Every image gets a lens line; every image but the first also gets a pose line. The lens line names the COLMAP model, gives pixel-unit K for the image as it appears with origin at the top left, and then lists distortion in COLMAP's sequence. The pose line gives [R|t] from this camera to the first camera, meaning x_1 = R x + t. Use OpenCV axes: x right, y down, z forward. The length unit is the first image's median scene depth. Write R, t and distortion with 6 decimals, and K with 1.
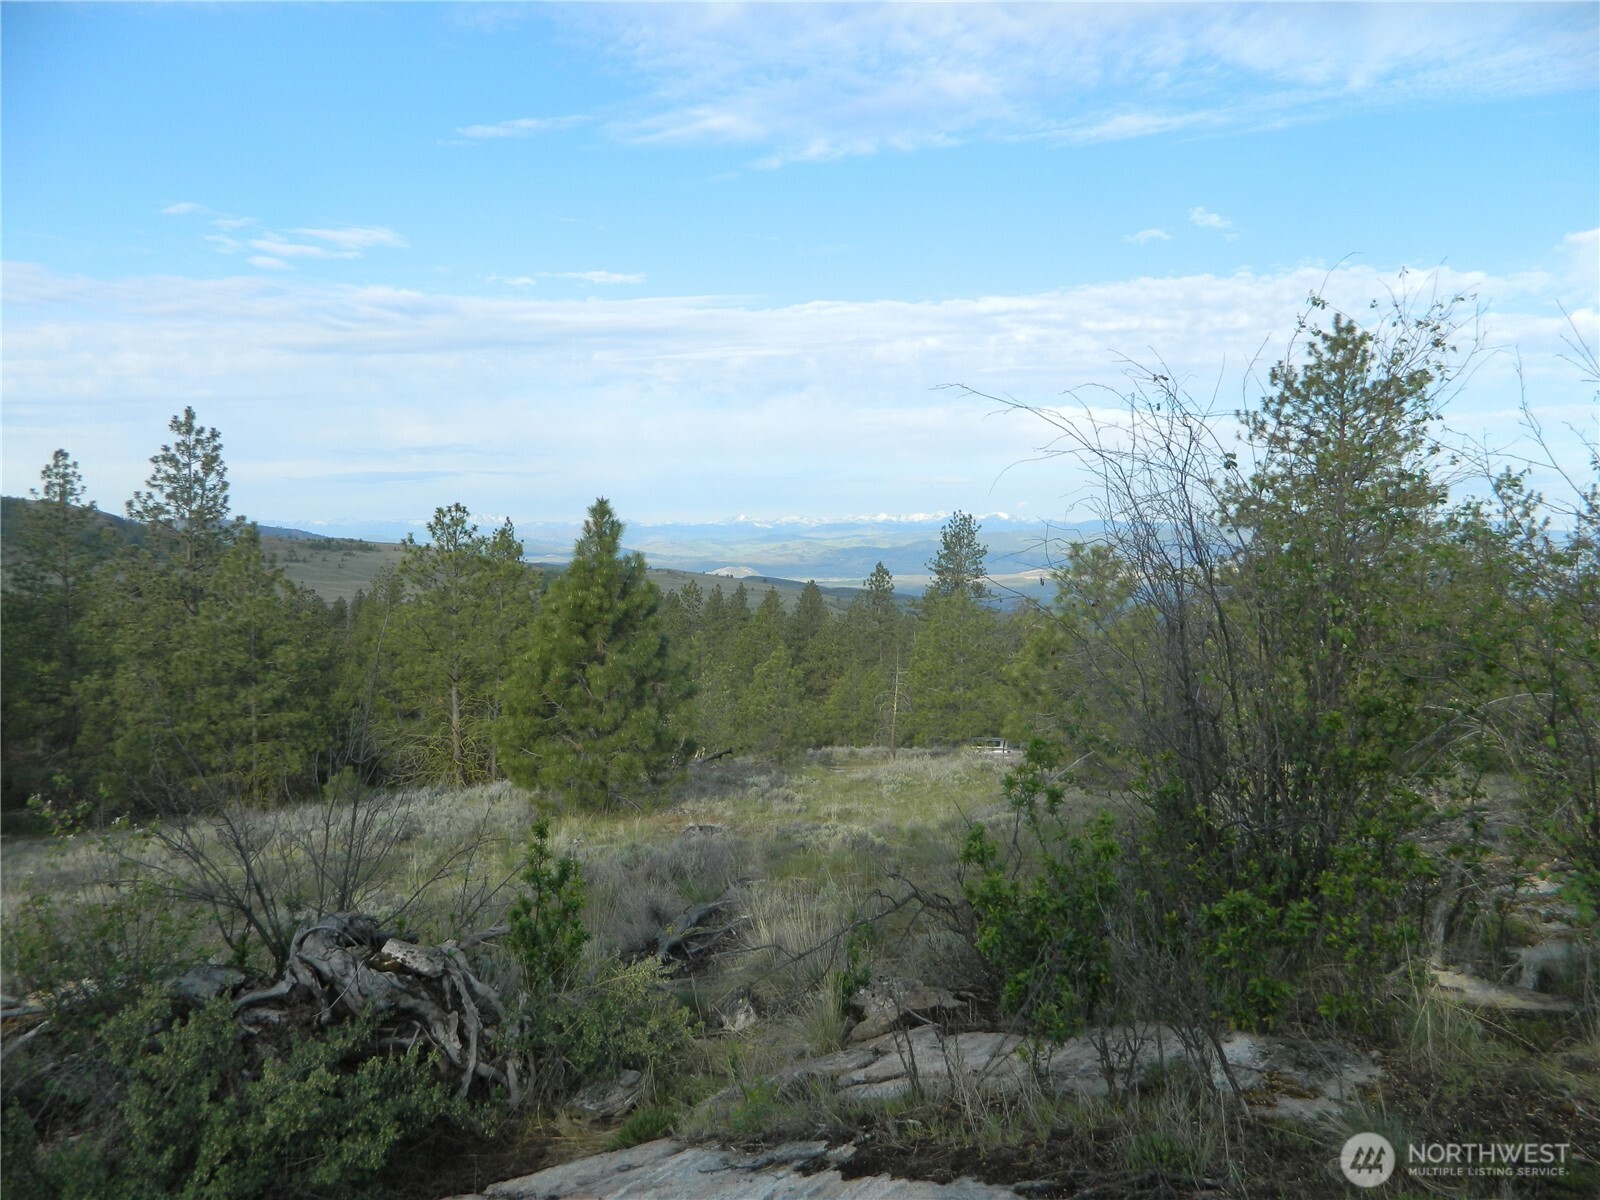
lens RADIAL K [[1191.1, 0, 799.3], [0, 1191.1, 605.0], [0, 0, 1]] dist [0.024315, 0.009032]
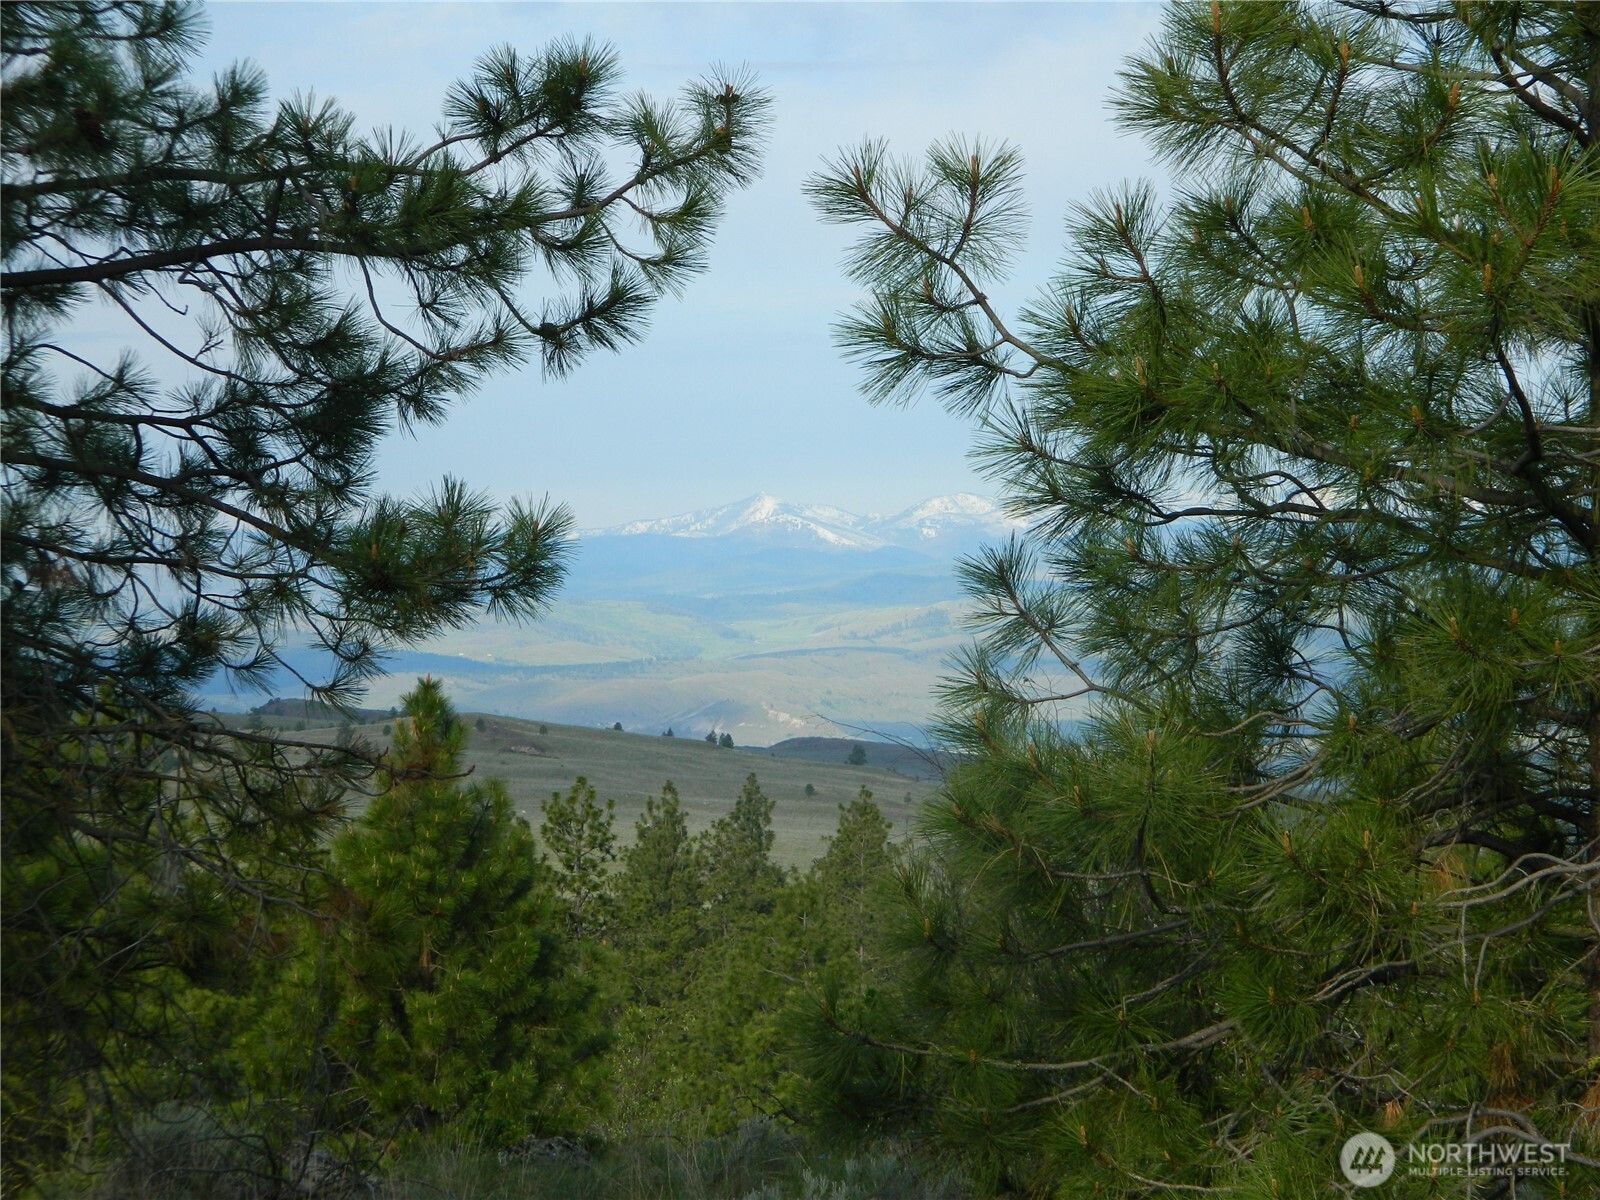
lens RADIAL K [[4809.0, 0, 800.0], [0, 4809.0, 600.0], [0, 0, 1]] dist [0.029423, 0.085739]
pose [[0.999072, -0.010061, -0.041877, 0.092091], [0.007877, 0.998617, -0.051987, -0.011754], [0.042342, 0.051609, 0.997769, -1.157121]]
